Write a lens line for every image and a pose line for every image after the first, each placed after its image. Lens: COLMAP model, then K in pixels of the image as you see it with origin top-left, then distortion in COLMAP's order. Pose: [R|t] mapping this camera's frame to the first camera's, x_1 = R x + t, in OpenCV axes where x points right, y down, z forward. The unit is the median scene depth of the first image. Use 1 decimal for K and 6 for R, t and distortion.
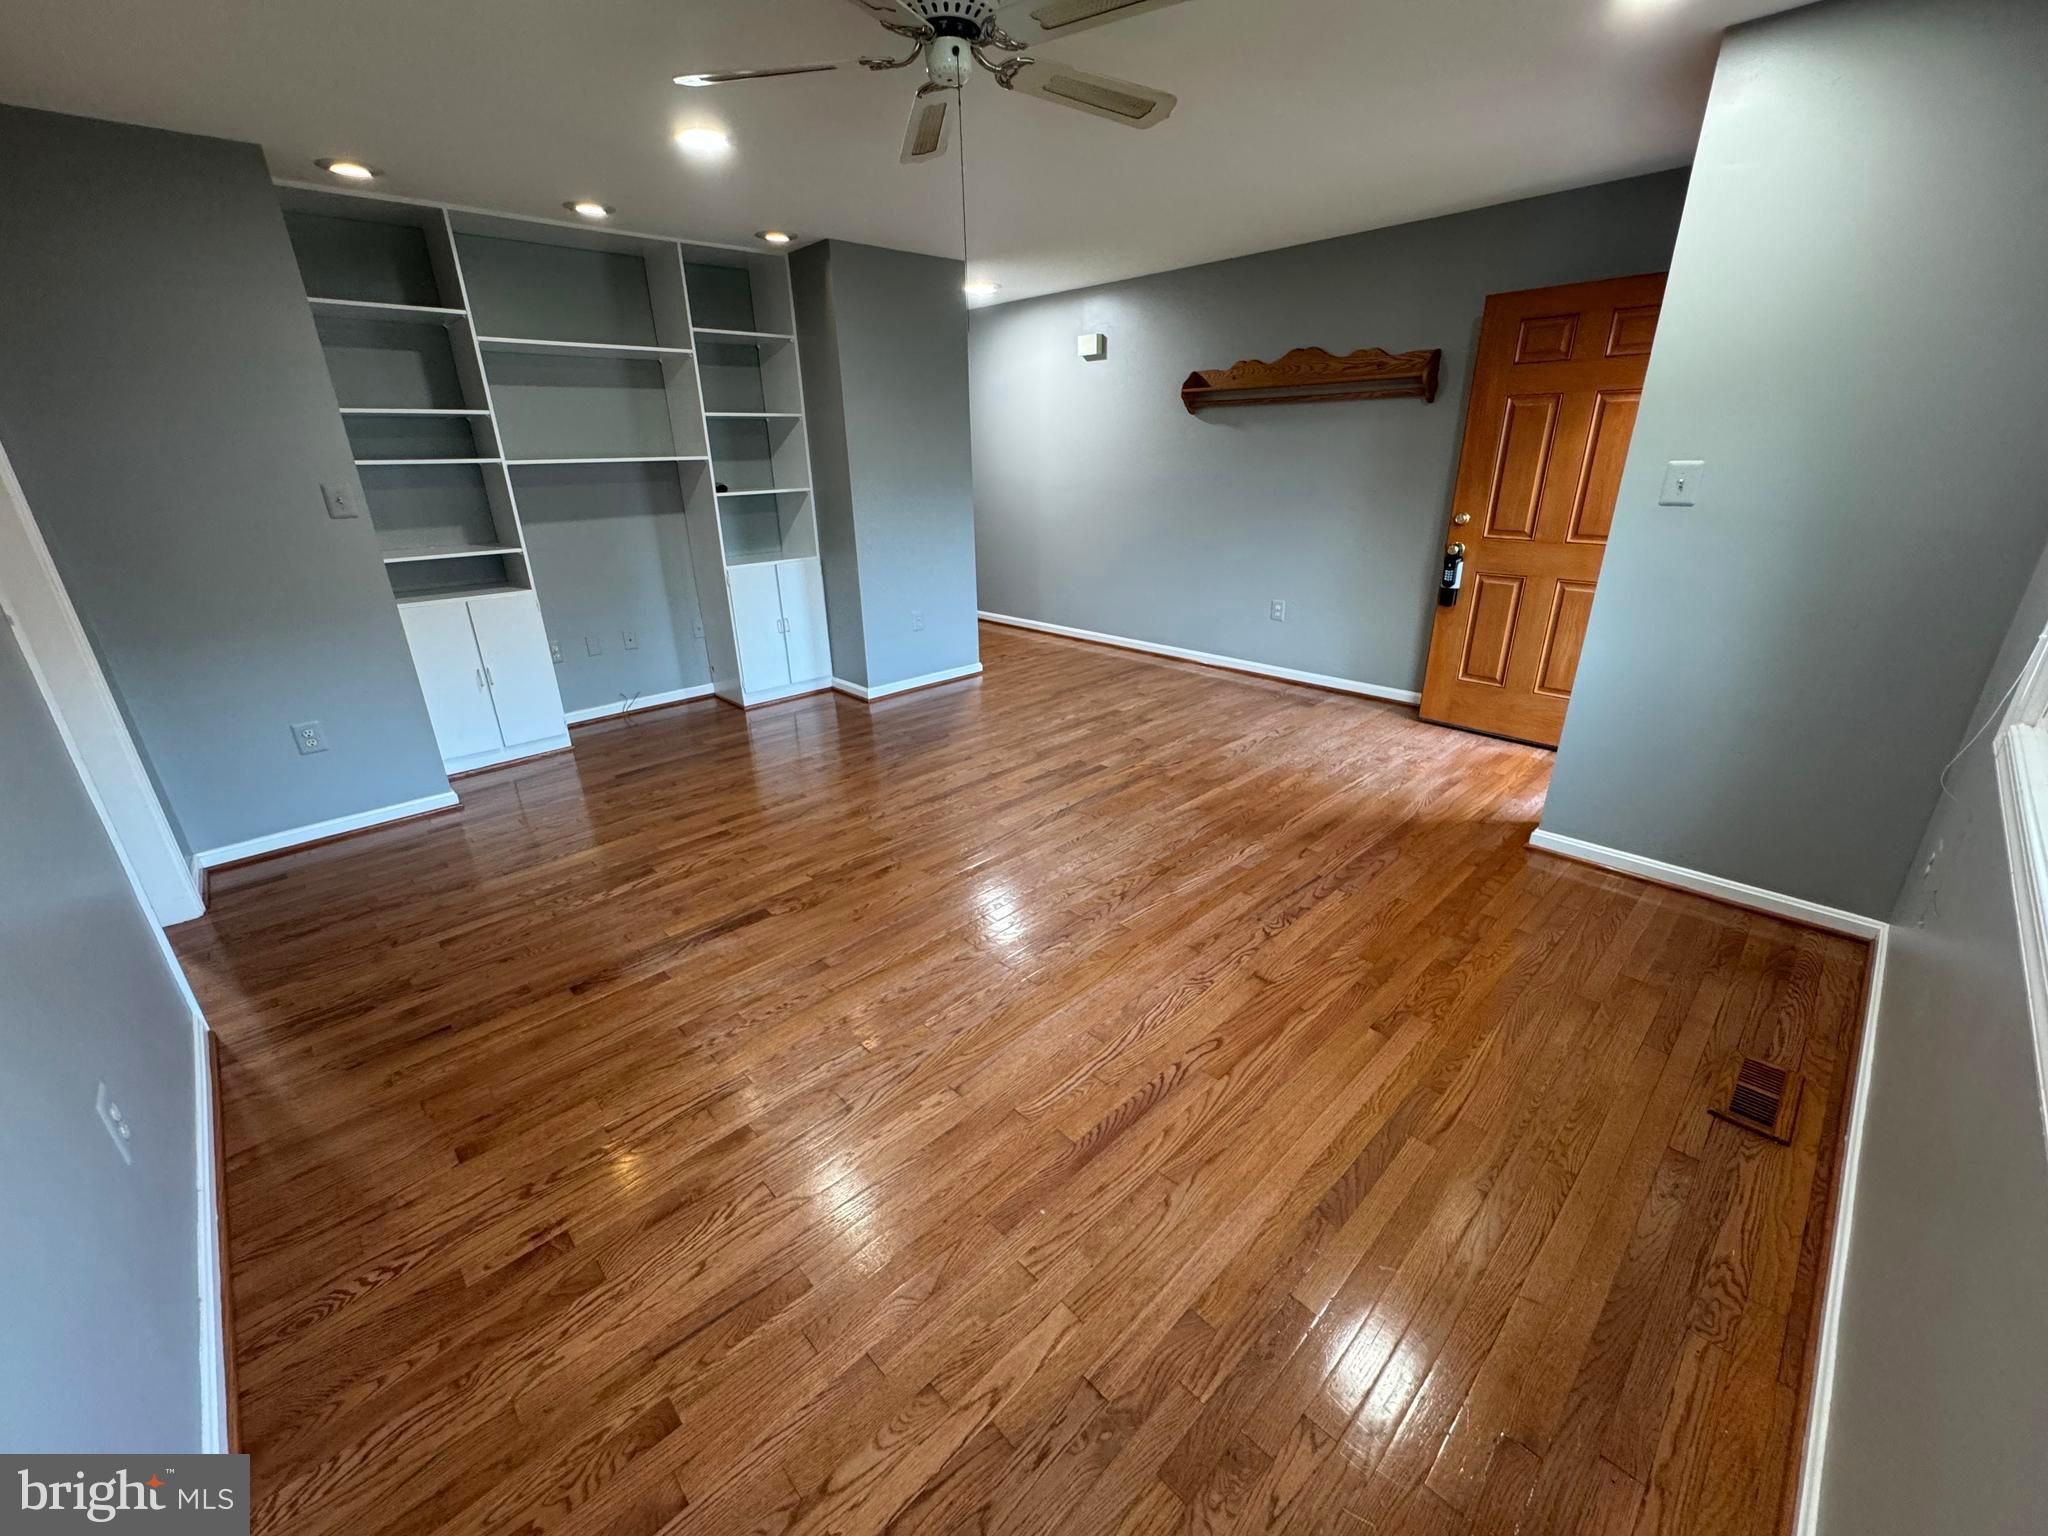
lens RADIAL K [[815.3, 0, 1025.2], [0, 815.3, 768.0], [0, 0, 1]] dist [0.000377, -0.001192]
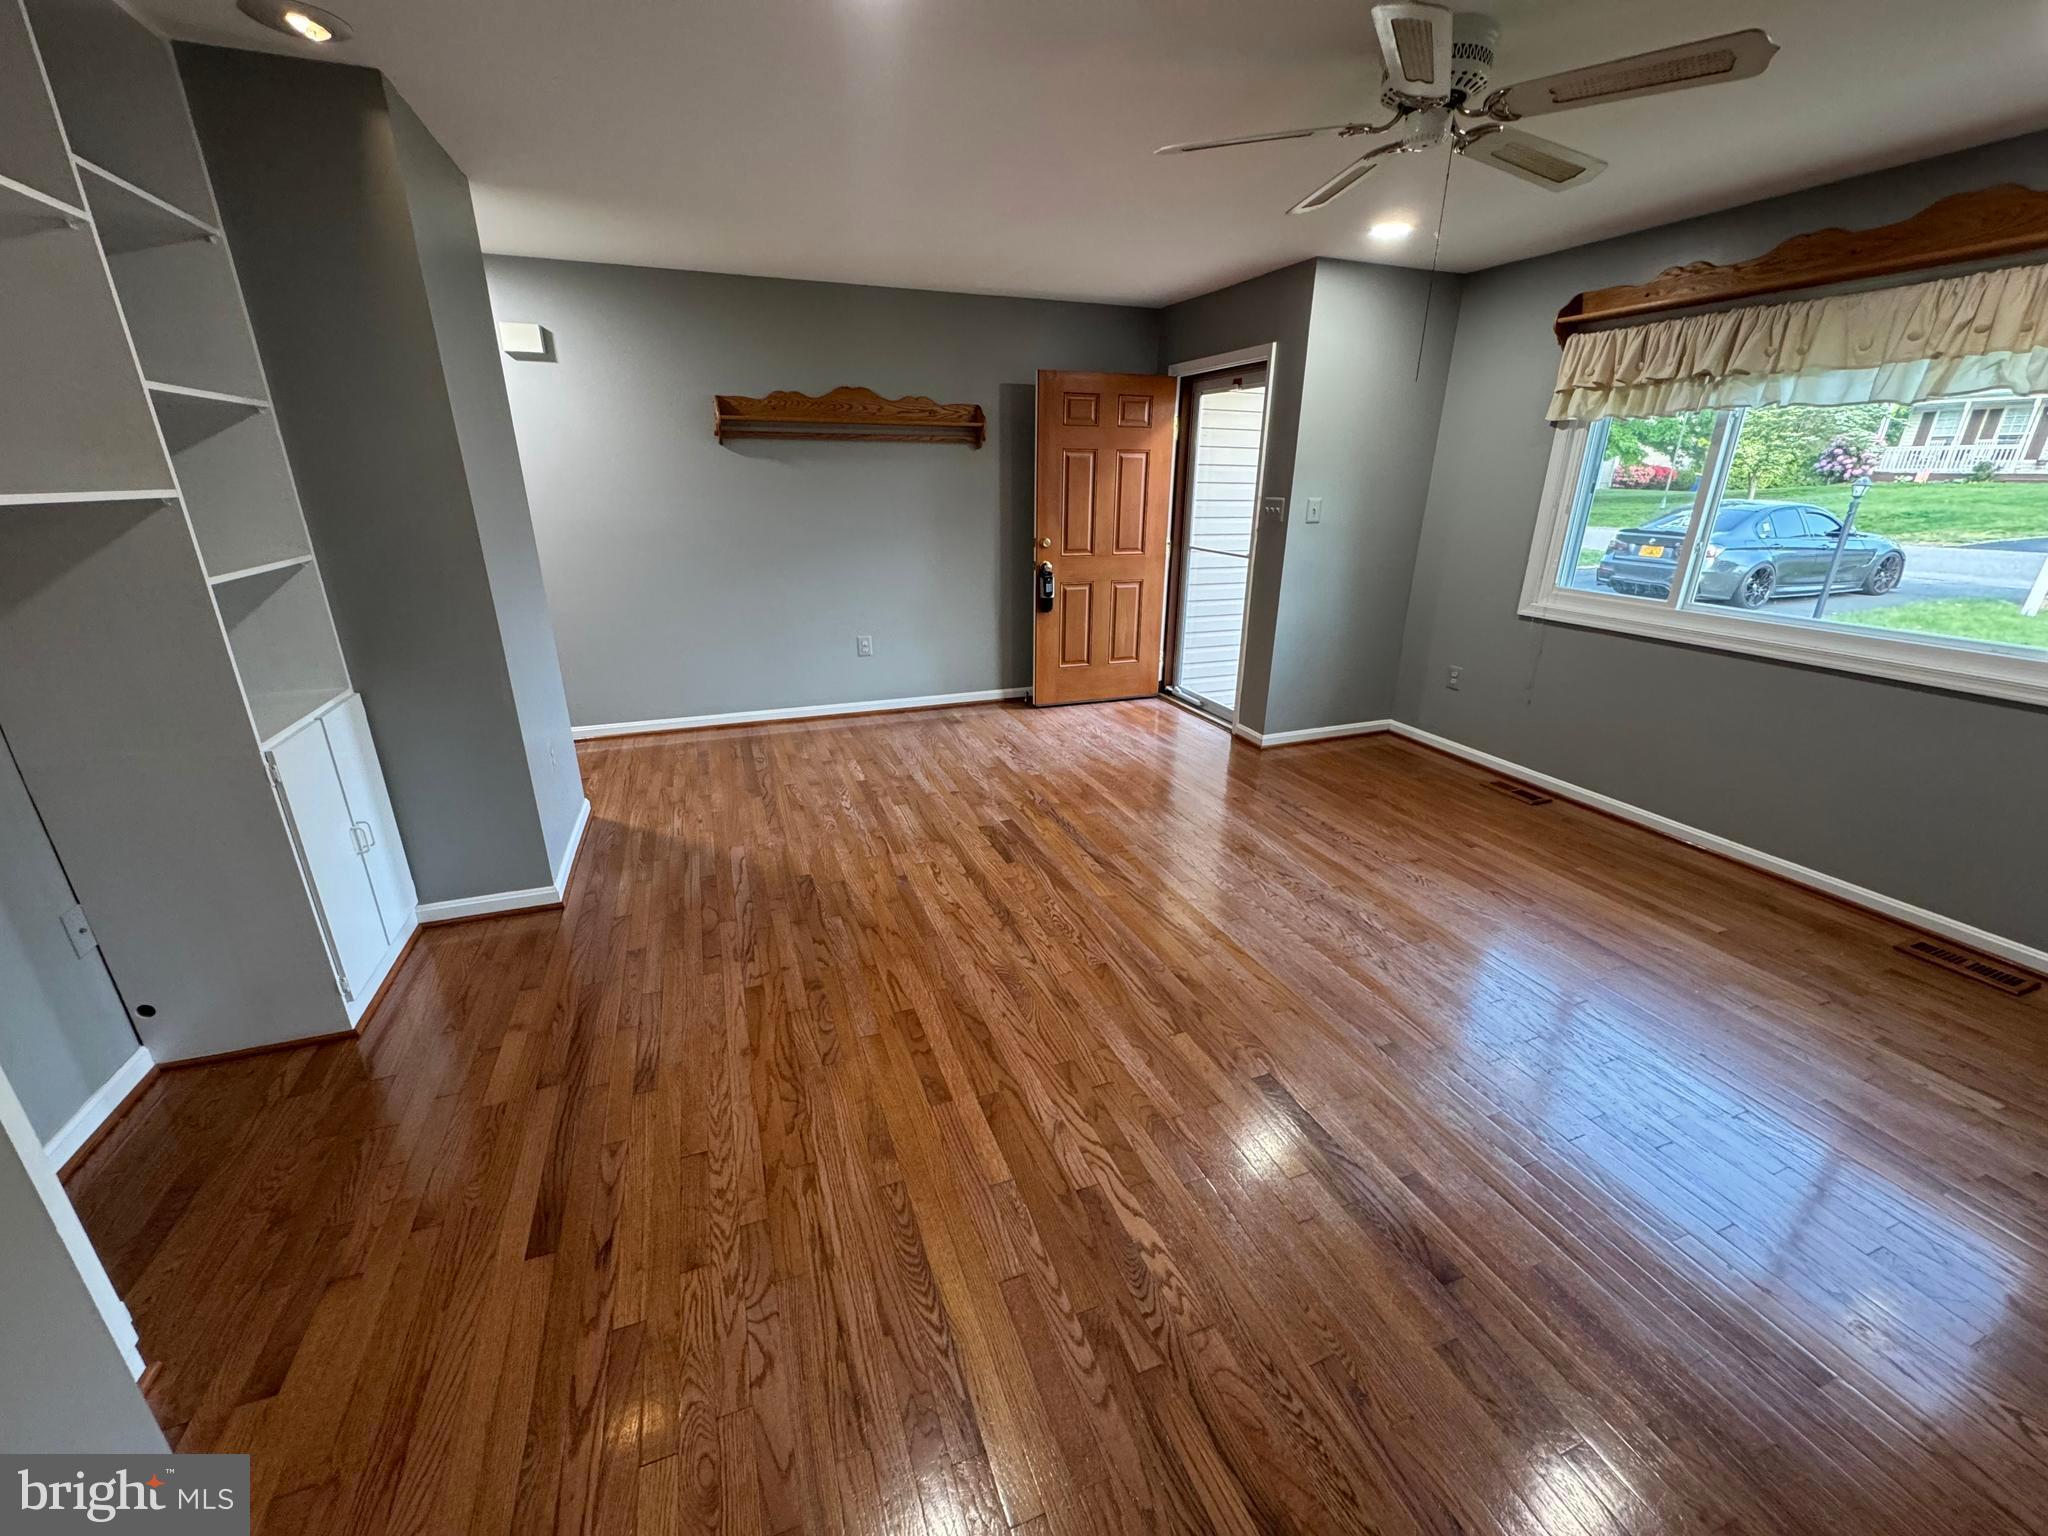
lens RADIAL K [[815.3, 0, 1024.0], [0, 815.3, 766.4], [0, 0, 1]] dist [0.000377, -0.001192]
pose [[0.387612, -0.290498, 0.874853, -0.660293], [0.326354, 0.930826, 0.164489, -0.196846], [-0.862119, 0.221754, 0.455604, 0.517698]]
